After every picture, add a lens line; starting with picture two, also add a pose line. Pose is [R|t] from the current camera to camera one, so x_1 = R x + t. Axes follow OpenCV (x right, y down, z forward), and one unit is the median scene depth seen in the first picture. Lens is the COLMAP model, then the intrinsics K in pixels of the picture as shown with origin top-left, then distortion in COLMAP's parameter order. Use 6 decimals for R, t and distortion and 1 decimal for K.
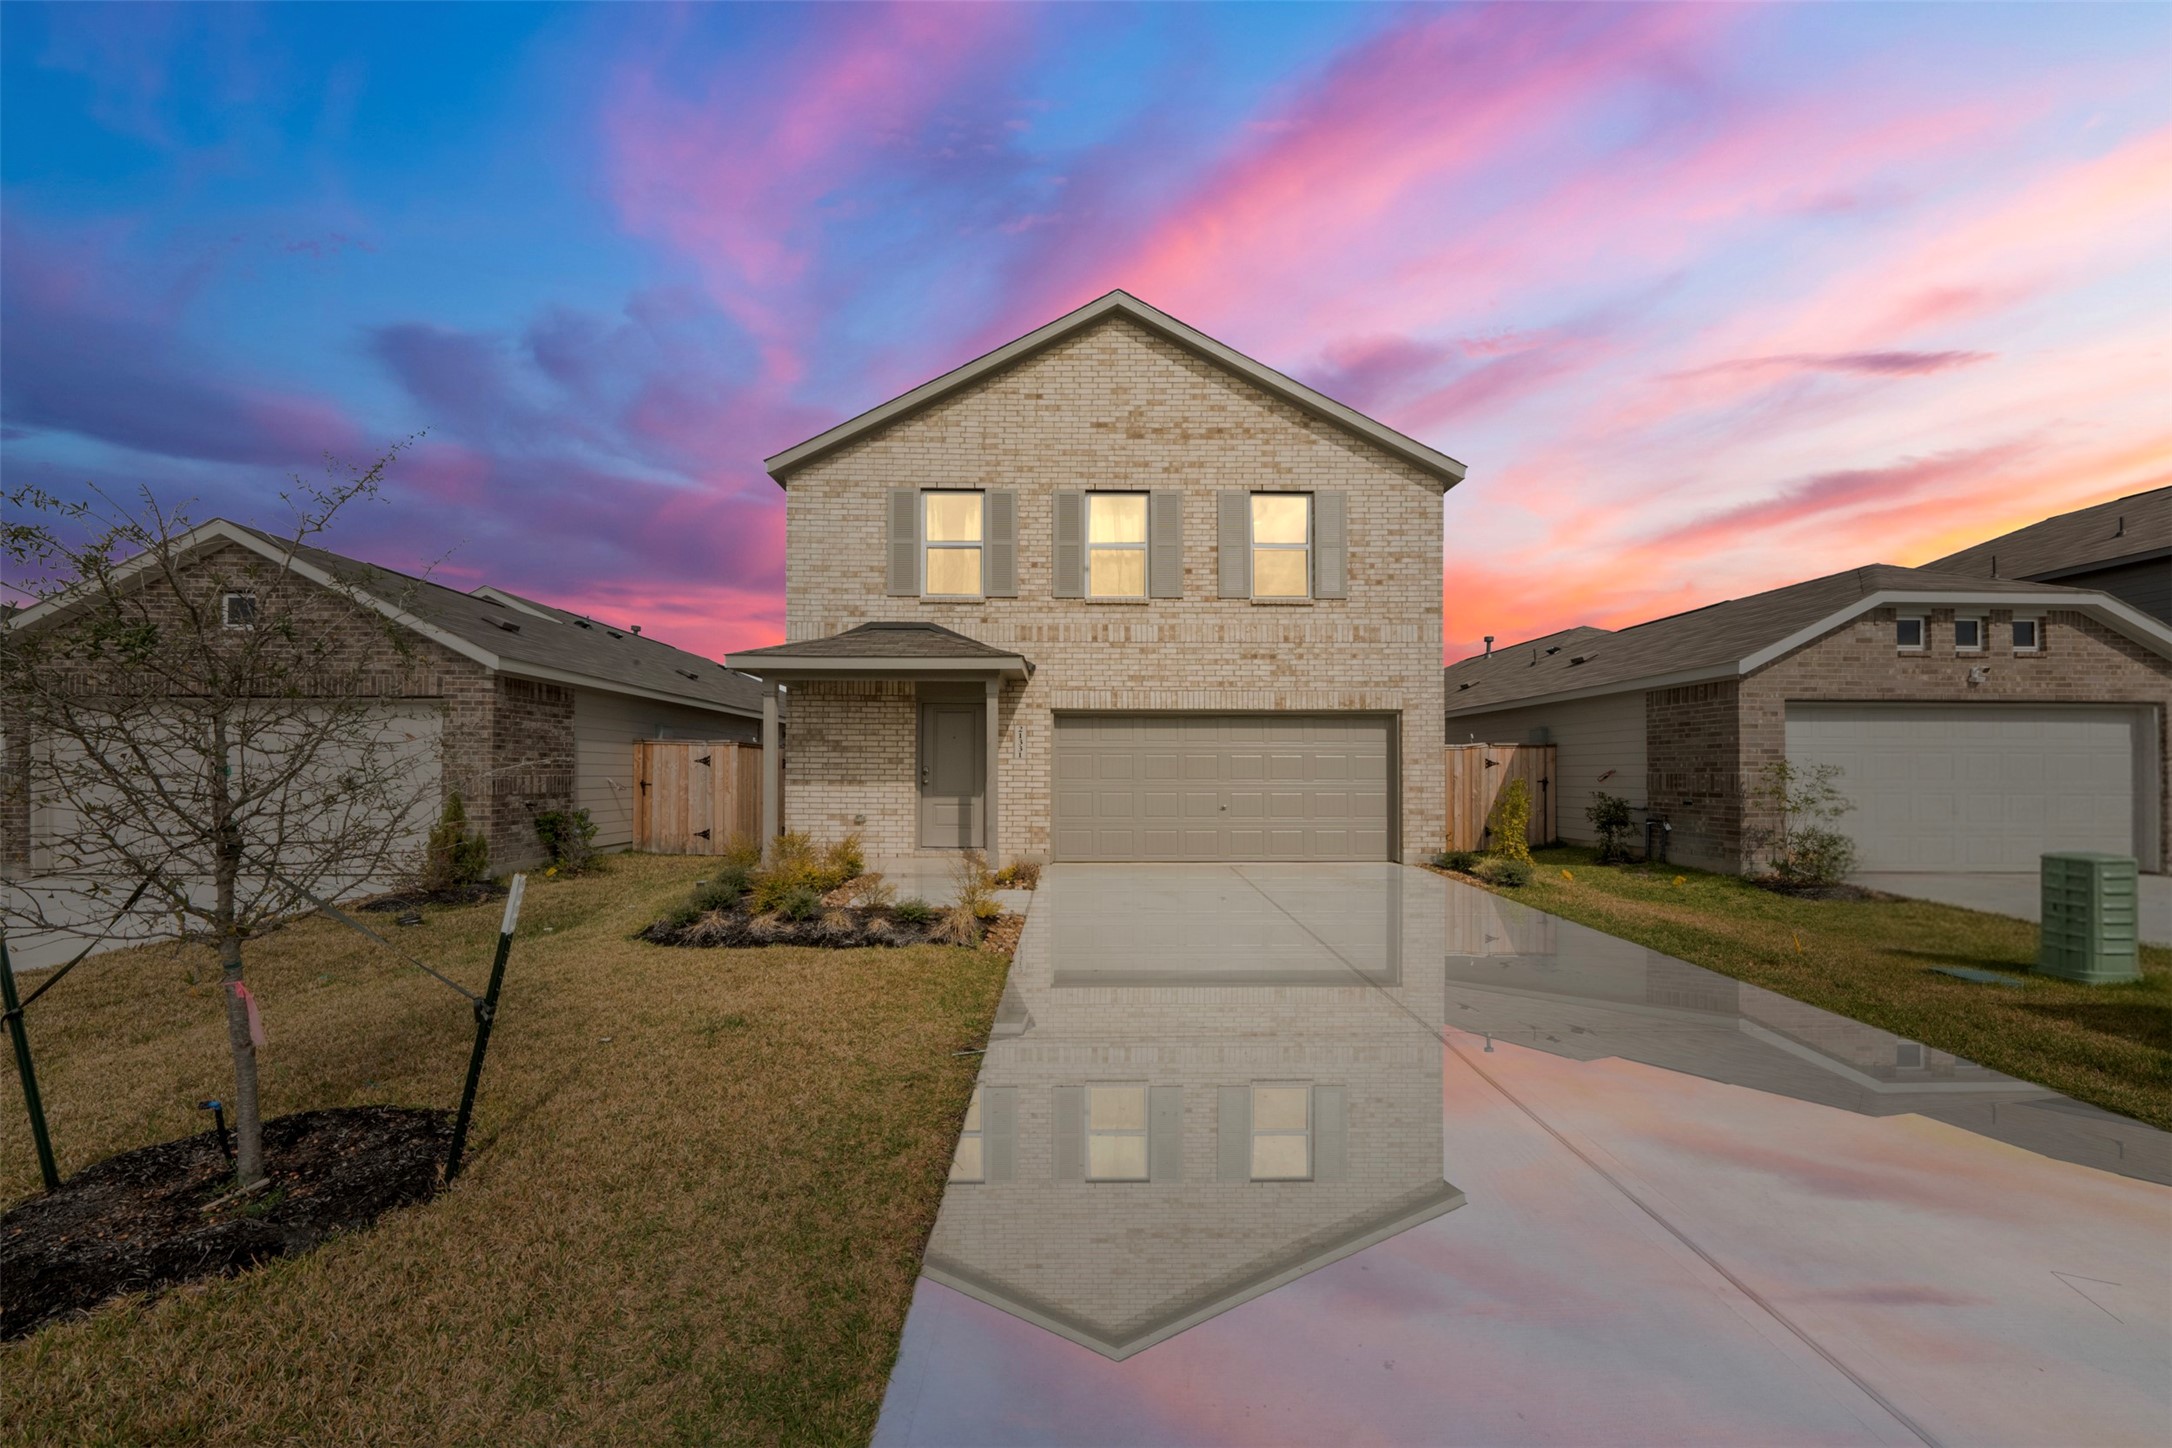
lens RADIAL K [[762.9, 0, 1085.7], [0, 762.9, 764.8], [0, 0, 1]] dist [0.000737, -0.002257]
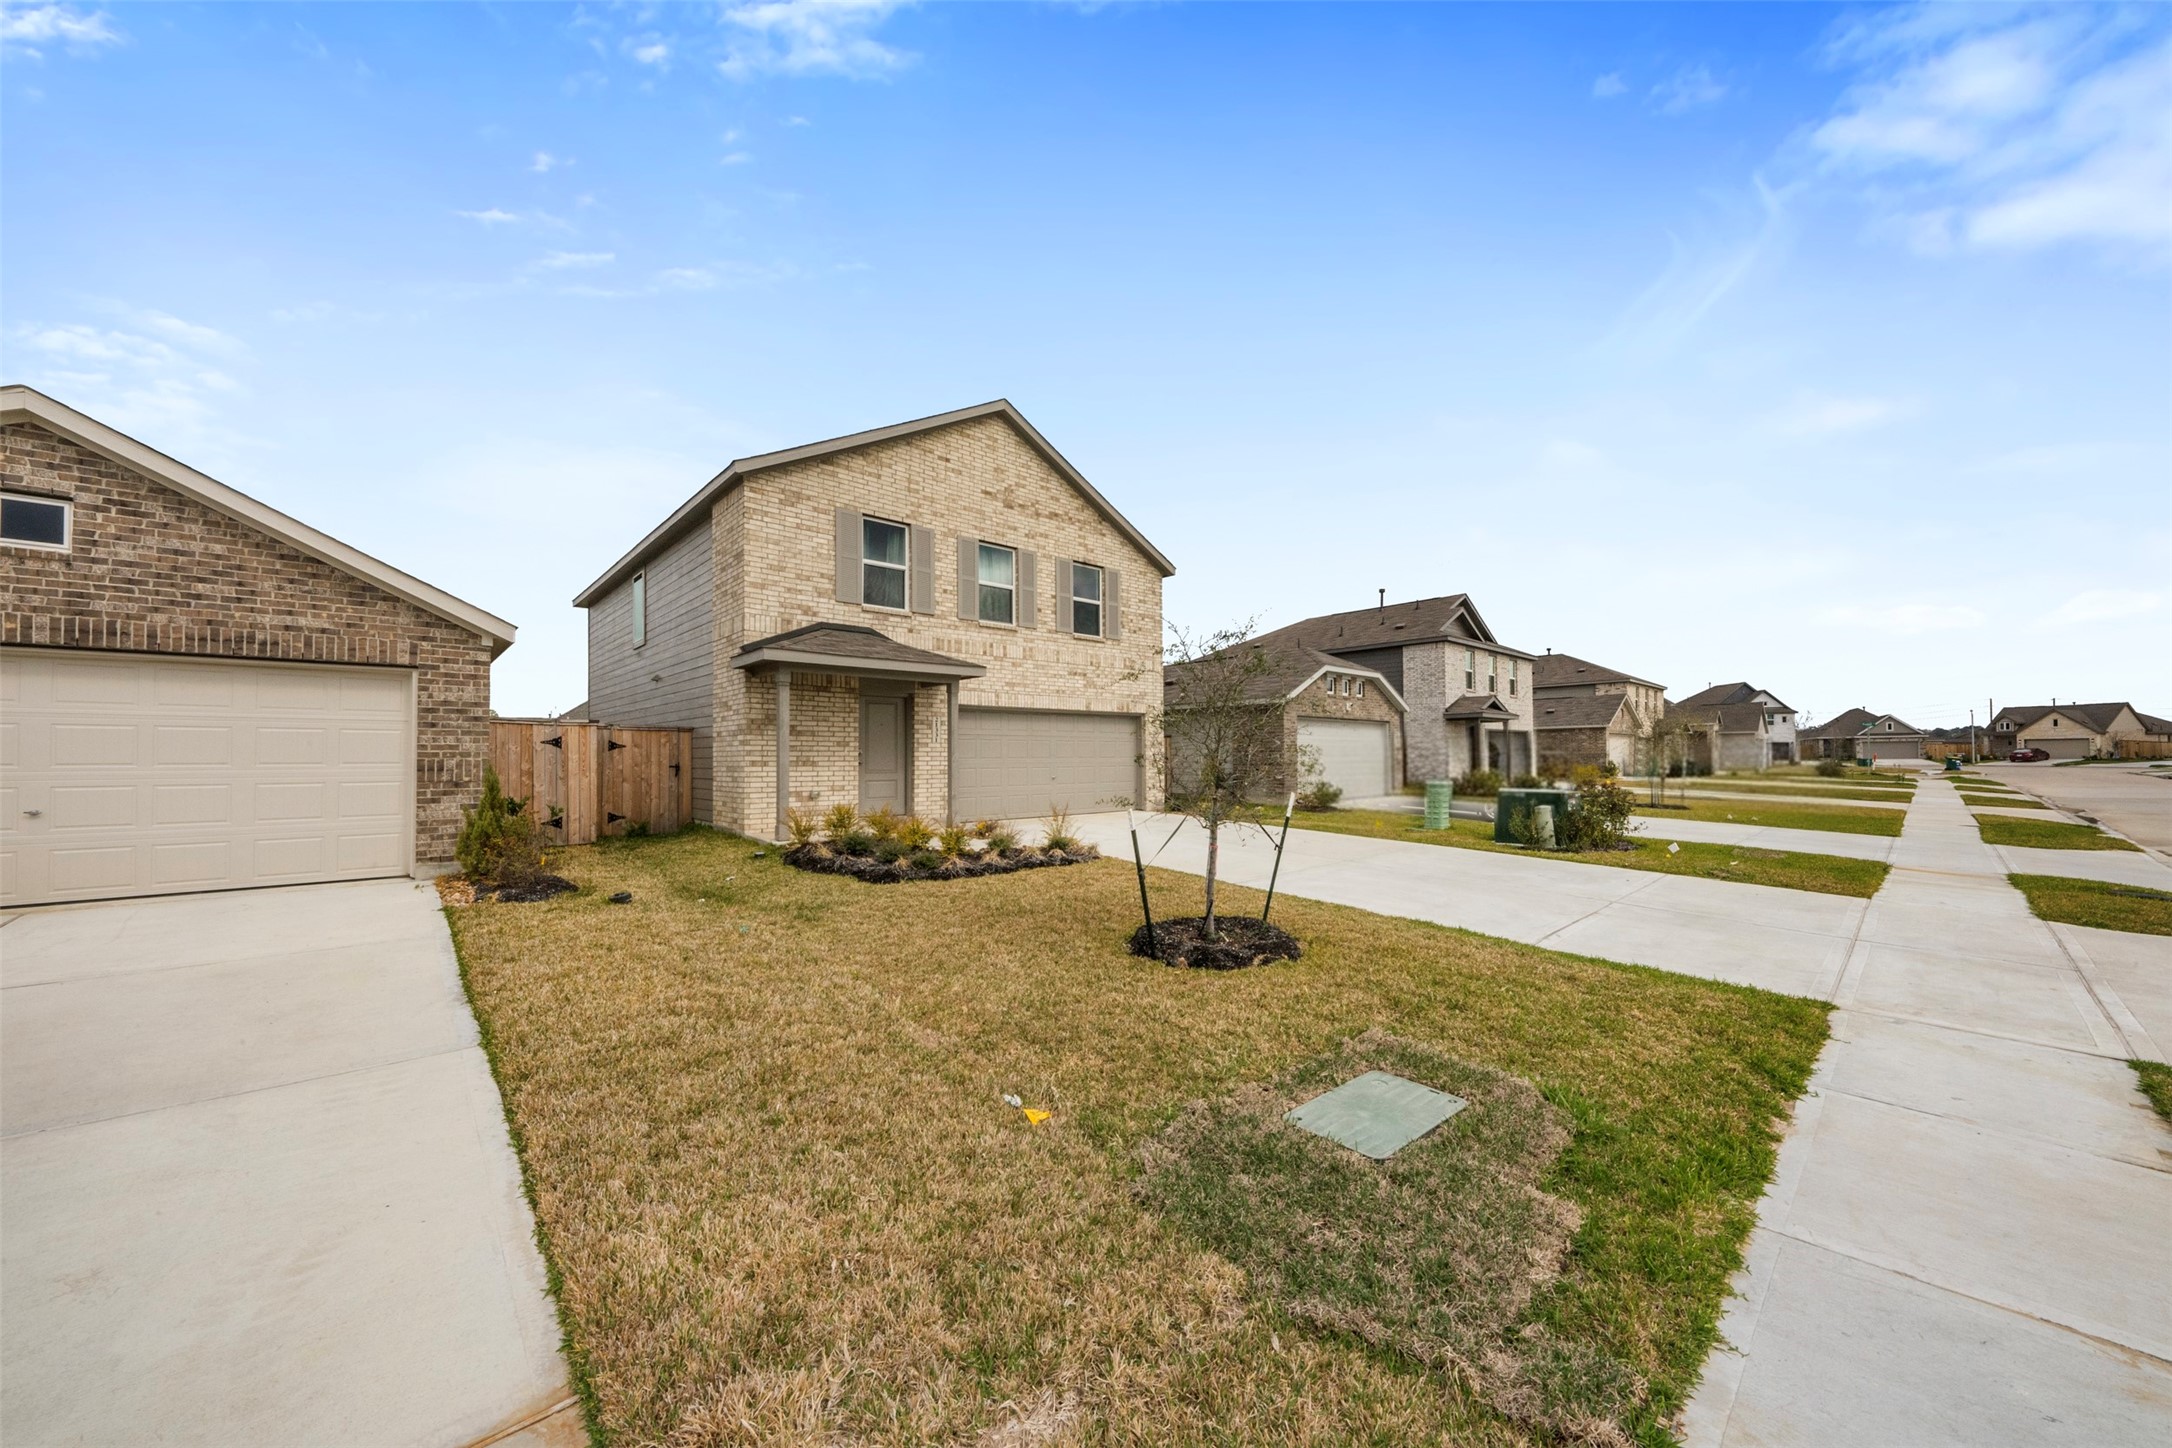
lens RADIAL K [[762.9, 0, 1092.7], [0, 762.9, 736.1], [0, 0, 1]] dist [0.000737, -0.002257]
pose [[0.753063, 0.012755, 0.657825, -0.717468], [-0.004224, 0.999885, -0.014552, -0.001940], [-0.657935, 0.008180, 0.753030, -0.121633]]
